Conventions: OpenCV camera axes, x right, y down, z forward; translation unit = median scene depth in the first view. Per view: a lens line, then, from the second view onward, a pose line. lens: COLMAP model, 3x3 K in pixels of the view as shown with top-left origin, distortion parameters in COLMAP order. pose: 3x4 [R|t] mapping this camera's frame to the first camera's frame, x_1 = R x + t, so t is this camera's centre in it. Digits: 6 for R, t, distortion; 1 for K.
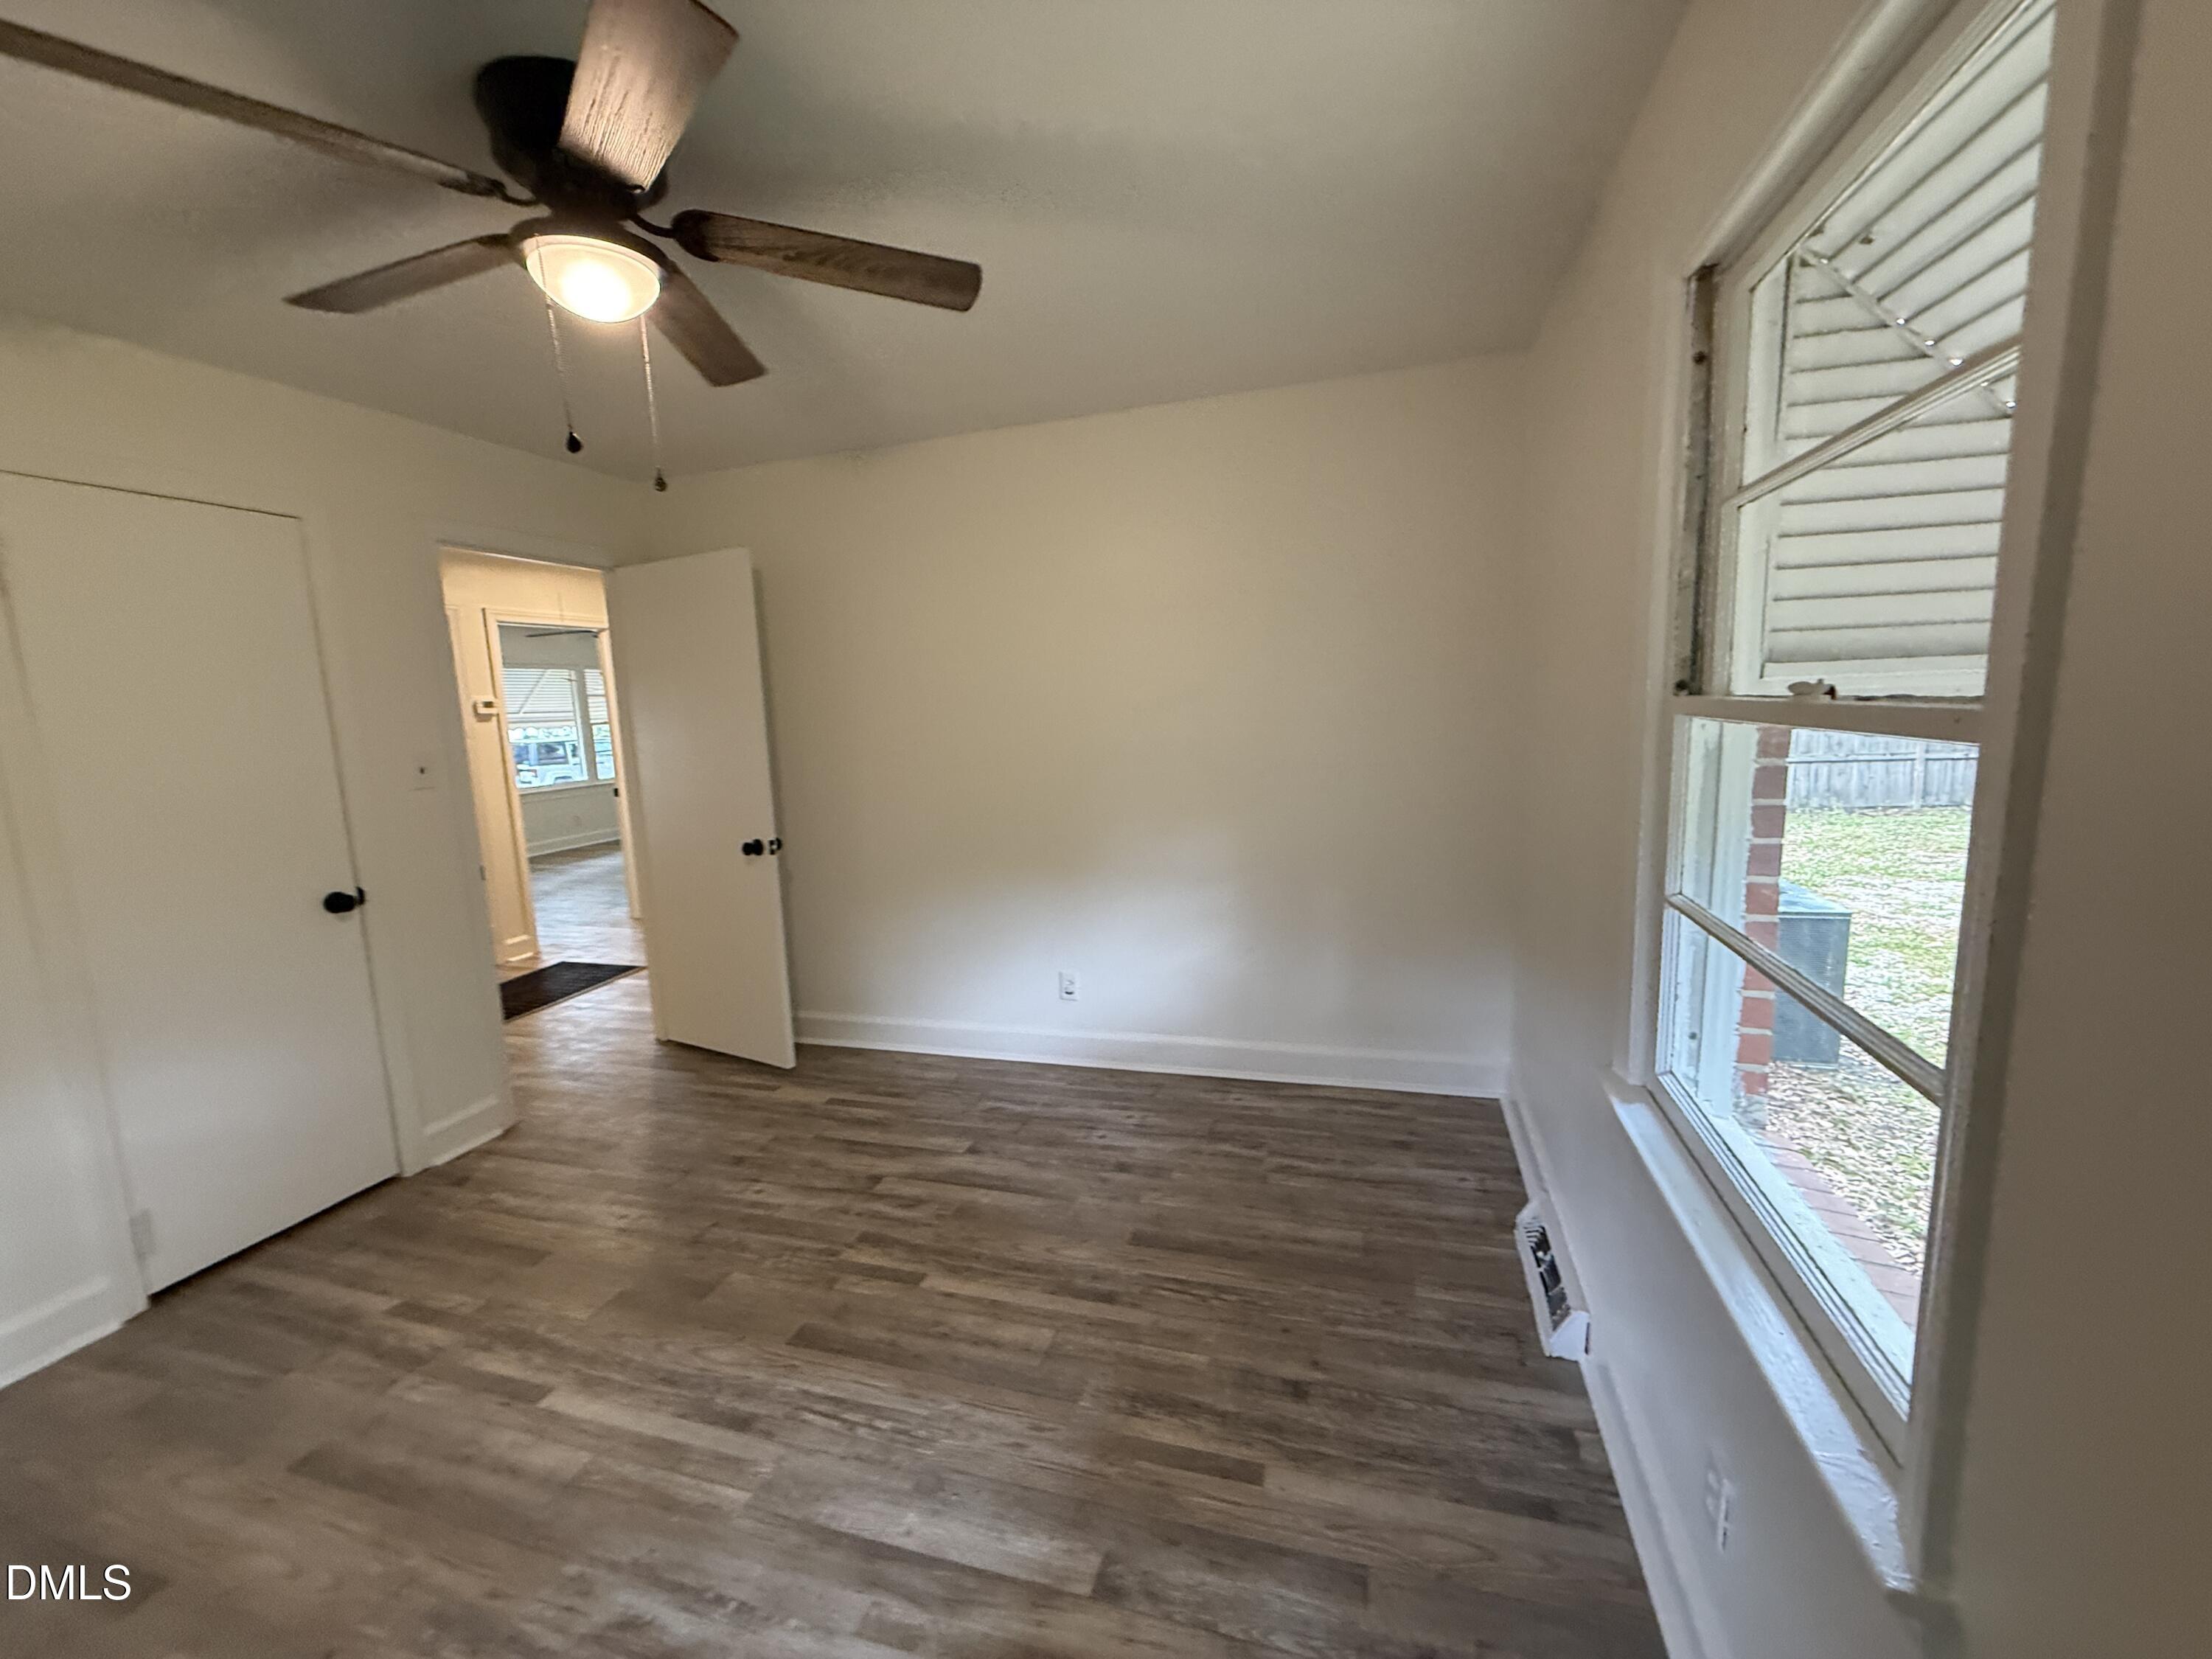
lens RADIAL K [[881.9, 0, 1109.4], [0, 881.9, 829.8], [0, 0, 1]] dist [-0.001449, 0.000554]
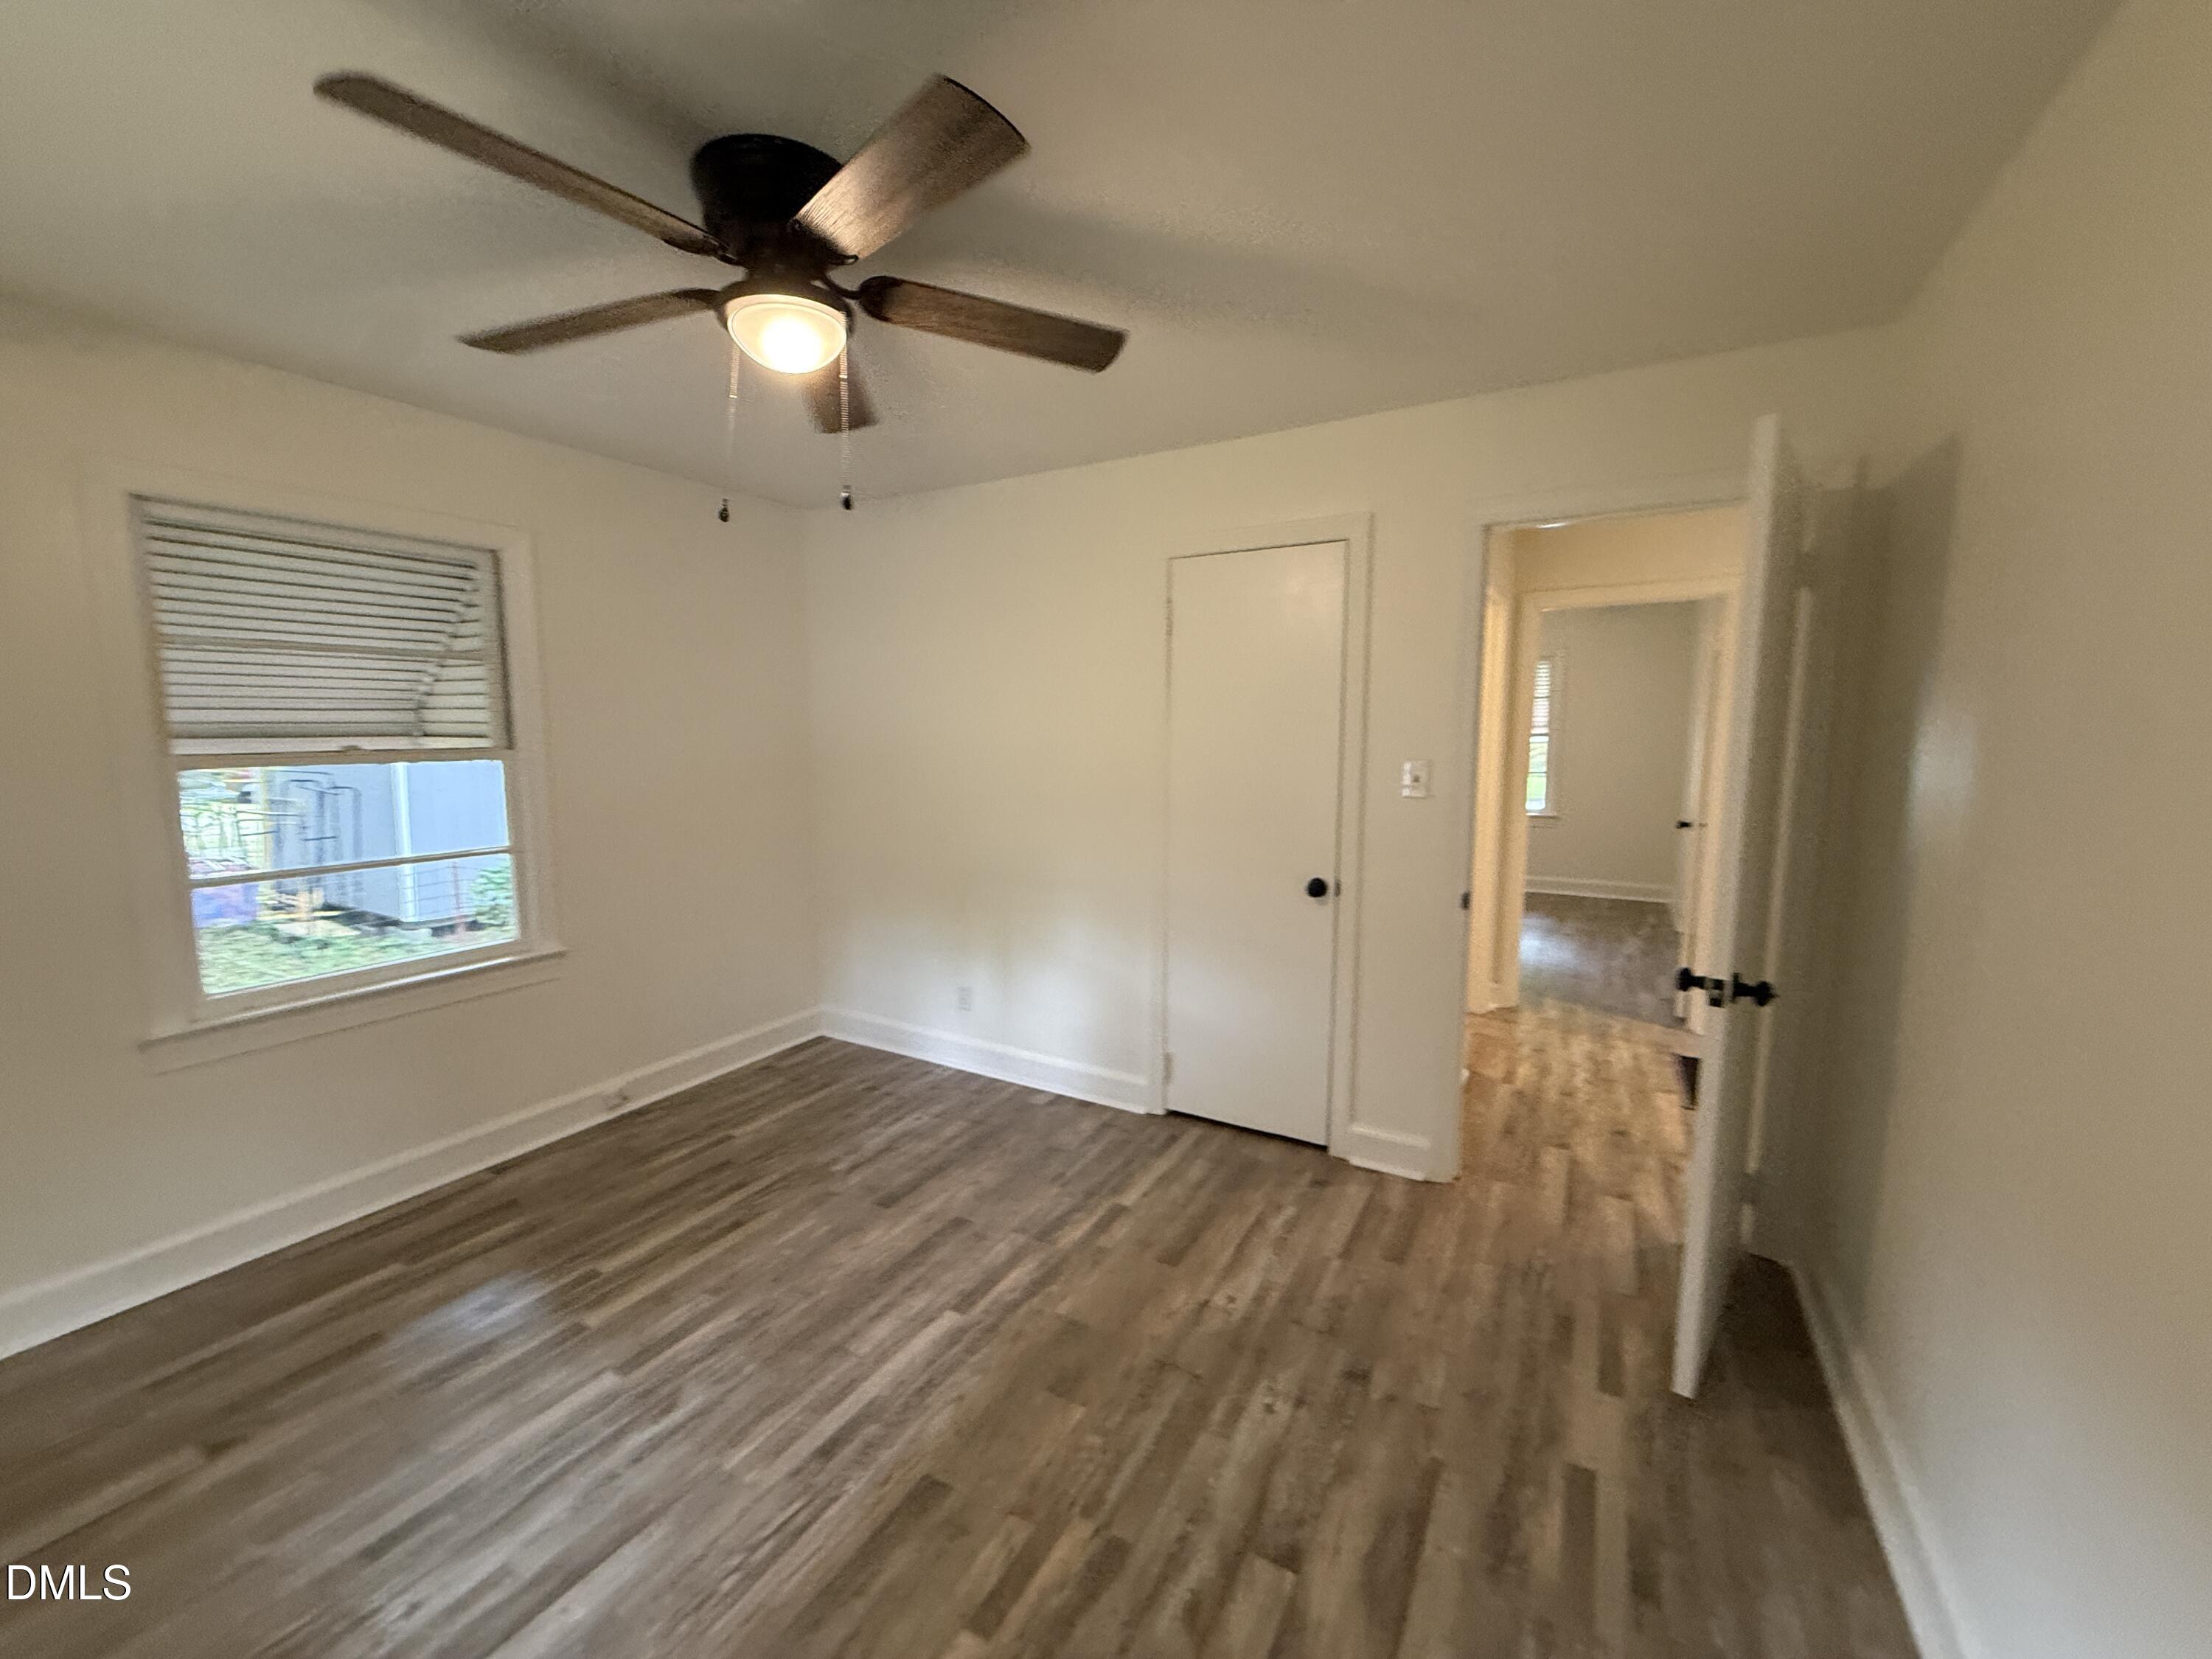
lens RADIAL K [[881.9, 0, 1089.9], [0, 881.9, 824.1], [0, 0, 1]] dist [-0.001449, 0.000554]
pose [[-0.231996, 0.147269, -0.961504, 0.299269], [-0.129656, 0.974970, 0.180615, -0.190726], [0.964037, 0.166567, -0.207095, 1.116506]]
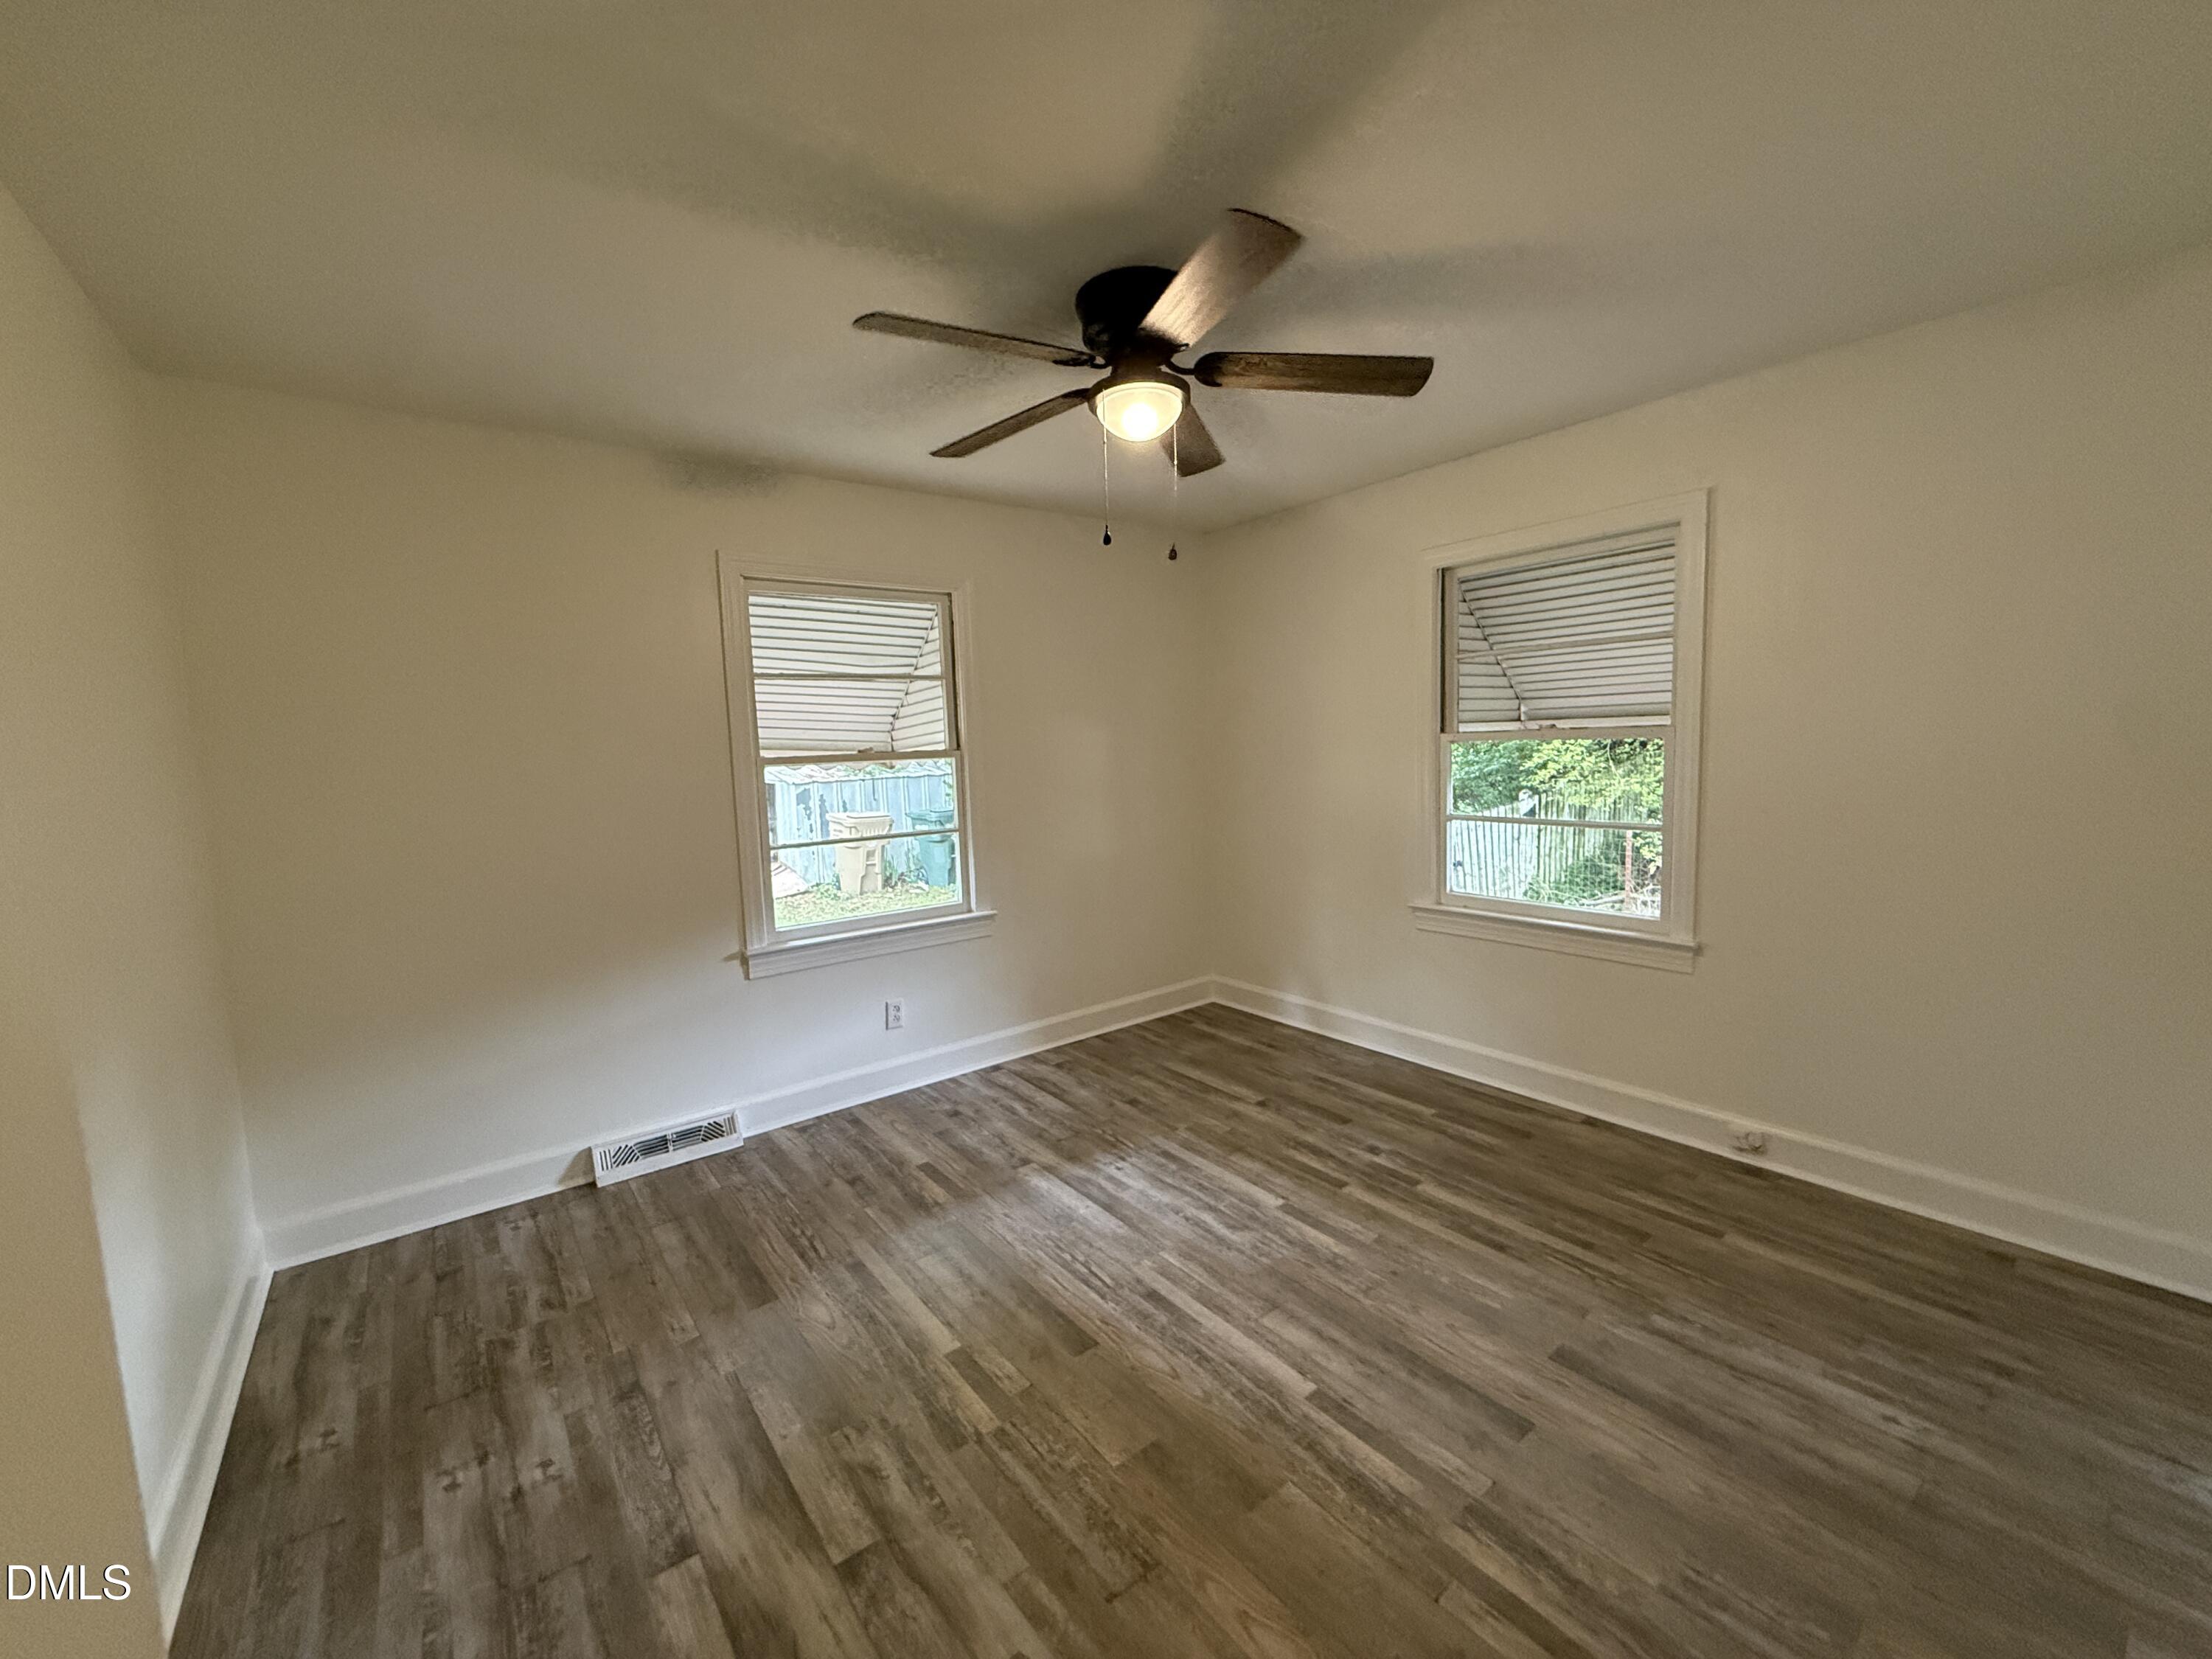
lens RADIAL K [[881.9, 0, 1105.9], [0, 881.9, 818.1], [0, 0, 1]] dist [-0.001449, 0.000554]
pose [[-0.810811, 0.016503, 0.585075, -0.895896], [0.151751, 0.971349, 0.182902, -0.179978], [-0.565294, 0.237084, -0.790085, 1.512923]]
